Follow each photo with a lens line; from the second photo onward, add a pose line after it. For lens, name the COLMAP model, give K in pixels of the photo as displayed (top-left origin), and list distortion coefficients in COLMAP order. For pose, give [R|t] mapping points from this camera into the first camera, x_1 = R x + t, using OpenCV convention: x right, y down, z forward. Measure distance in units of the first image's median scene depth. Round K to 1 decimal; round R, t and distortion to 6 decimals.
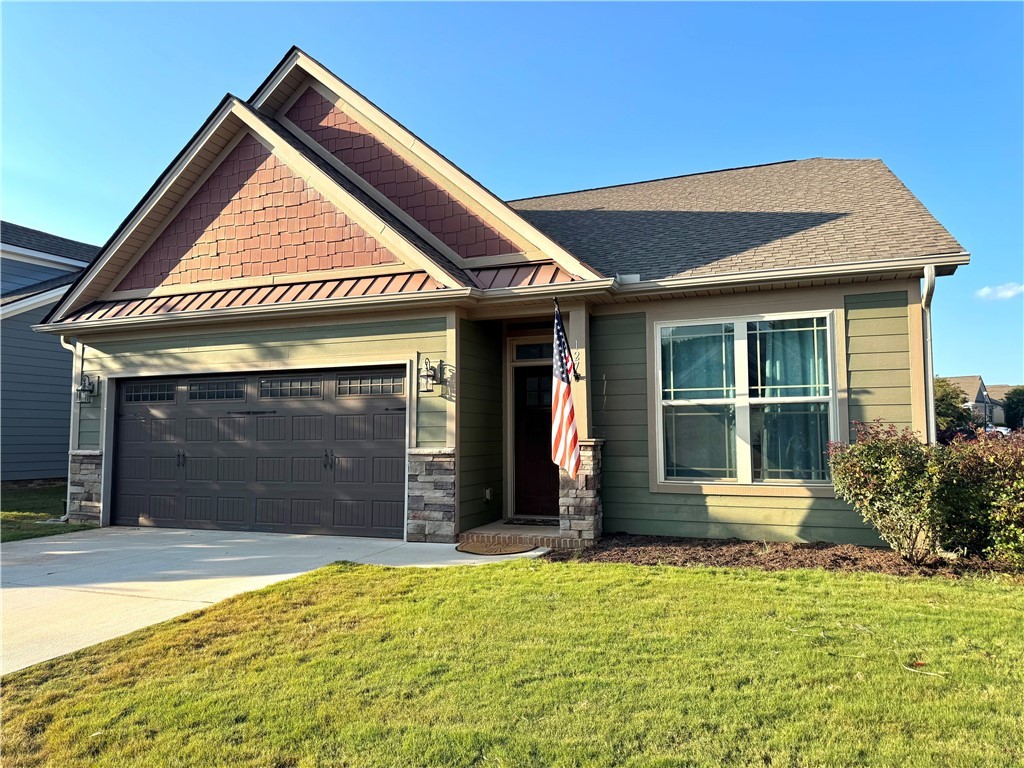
lens RADIAL K [[696.2, 0, 512.0], [0, 696.2, 384.0], [0, 0, 1]] dist [0.127481, -0.182717]
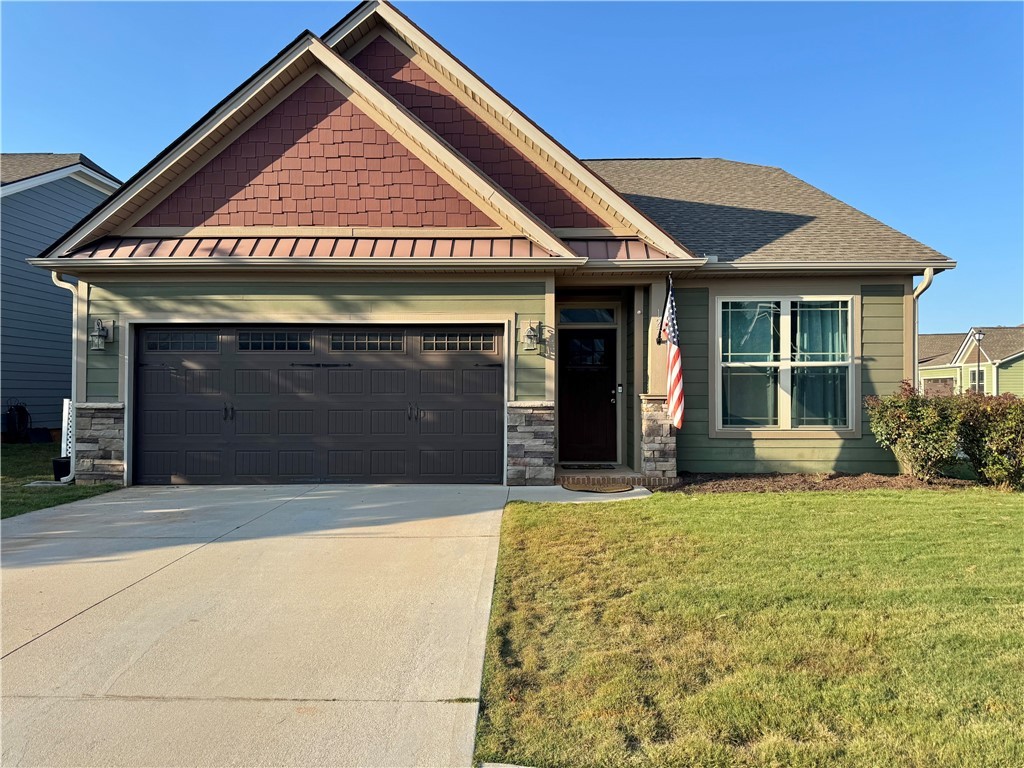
lens RADIAL K [[696.2, 0, 512.0], [0, 696.2, 384.0], [0, 0, 1]] dist [0.127481, -0.182717]
pose [[0.939764, 0.011516, 0.341630, -0.519607], [-0.030846, 0.998212, 0.051203, 0.009092], [-0.340430, -0.058657, 0.938439, -0.018110]]
